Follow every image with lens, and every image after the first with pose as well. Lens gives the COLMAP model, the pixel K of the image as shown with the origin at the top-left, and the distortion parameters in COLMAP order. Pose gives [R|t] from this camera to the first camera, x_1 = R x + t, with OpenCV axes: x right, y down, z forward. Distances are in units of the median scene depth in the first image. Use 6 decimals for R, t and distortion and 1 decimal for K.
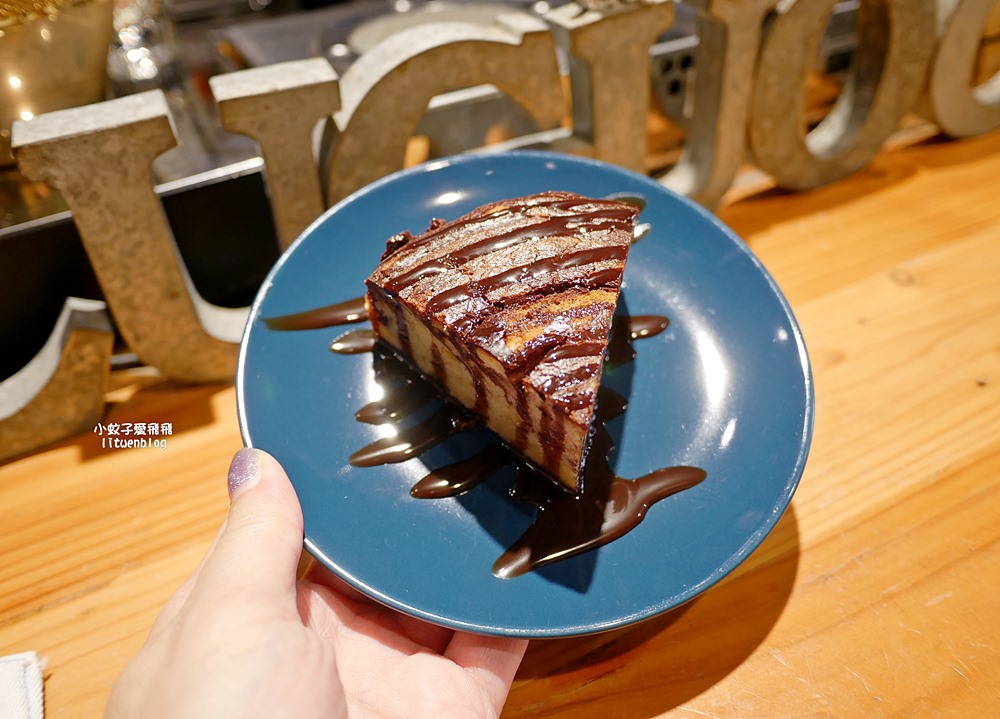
lens RADIAL K [[861.7, 0, 497.3], [0, 861.7, 386.0], [0, 0, 1]] dist [-0.048662, -0.003250]
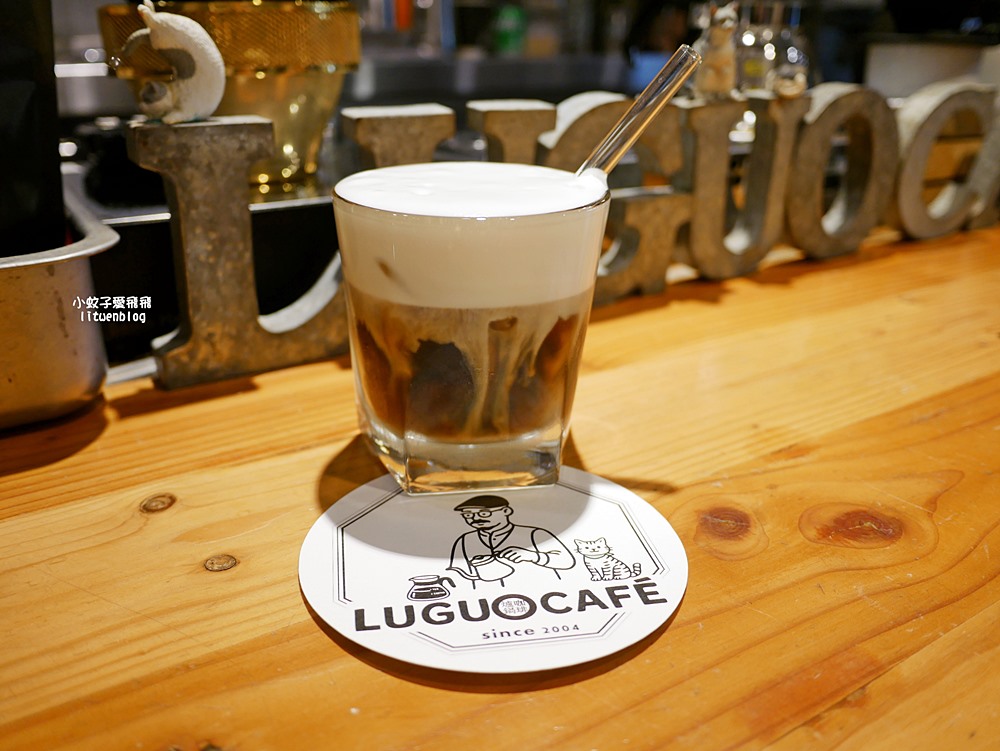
lens RADIAL K [[850.2, 0, 500.0], [0, 850.2, 375.5], [0, 0, 1]] dist [-0.075602, 0.046924]
pose [[0.994029, 0.033634, 0.103801, -0.382718], [-0.003172, 0.959813, -0.280622, 0.448473], [-0.109068, 0.278617, 0.954189, -0.229994]]
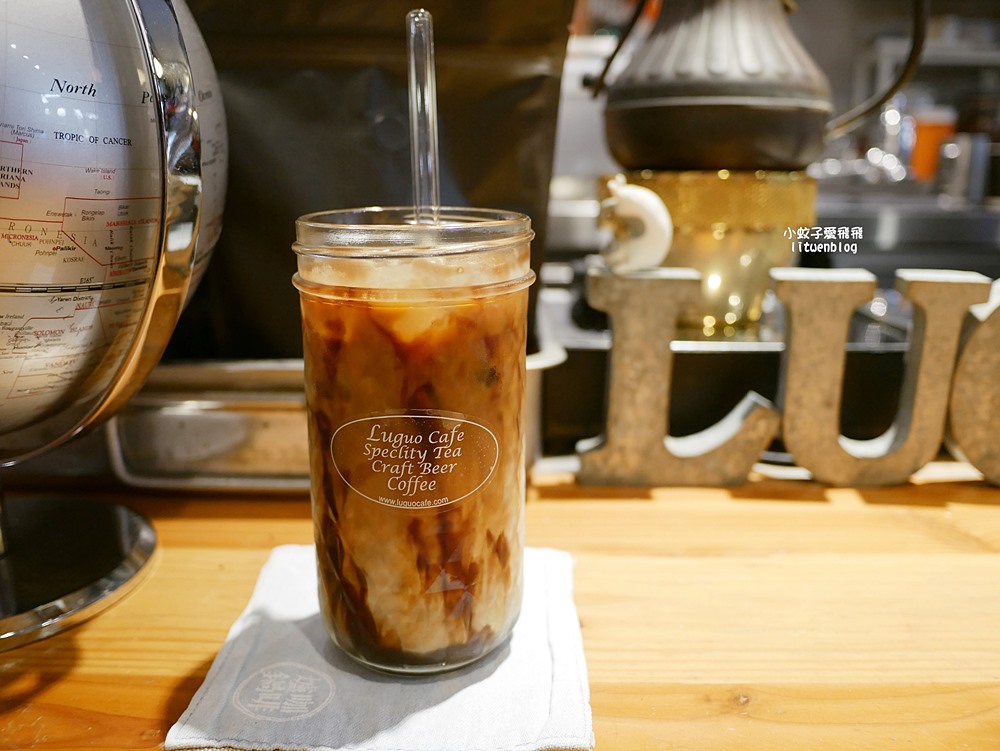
lens RADIAL K [[867.7, 0, 500.0], [0, 867.7, 375.5], [0, 0, 1]] dist [-0.059148, 0.008827]
pose [[0.877240, 0.174205, -0.447328, -0.223074], [-0.341980, 0.880733, -0.327657, 0.501023], [0.336898, 0.440411, 0.832189, -0.392790]]
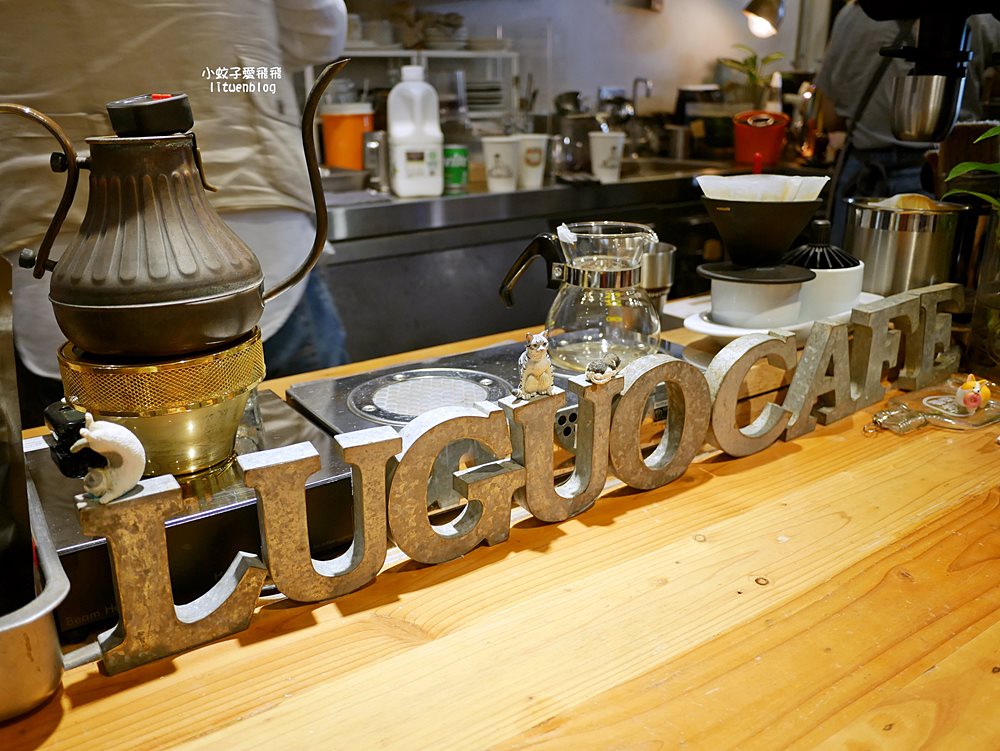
lens RADIAL K [[849.2, 0, 500.0], [0, 849.2, 375.5], [0, 0, 1]] dist [-0.040323, 0.010433]
pose [[0.992618, 0.013804, 0.120491, -0.180337], [0.028185, 0.940046, -0.339882, 0.166346], [-0.117959, 0.340769, 0.932718, -0.831821]]
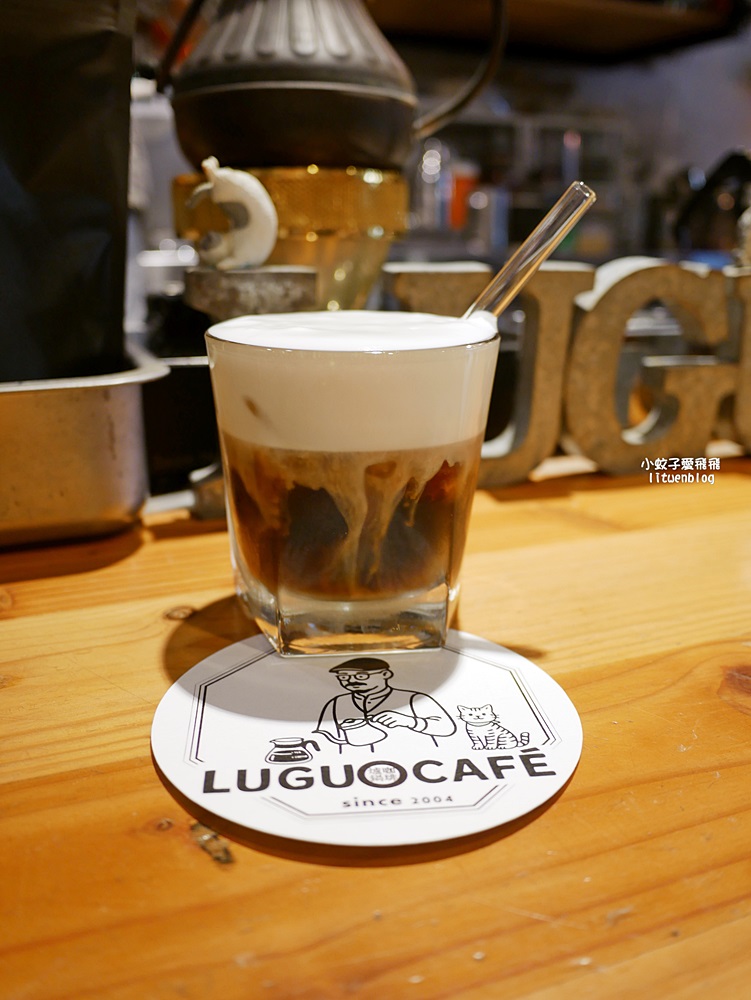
lens RADIAL K [[850.2, 0, 375.5], [0, 850.2, 500.0], [0, 0, 1]] dist [-0.075602, 0.046924]
pose [[0.991240, 0.095641, -0.091086, -0.358364], [-0.121938, 0.927674, -0.352921, 0.518732], [0.050744, 0.360936, 0.931209, -0.208806]]
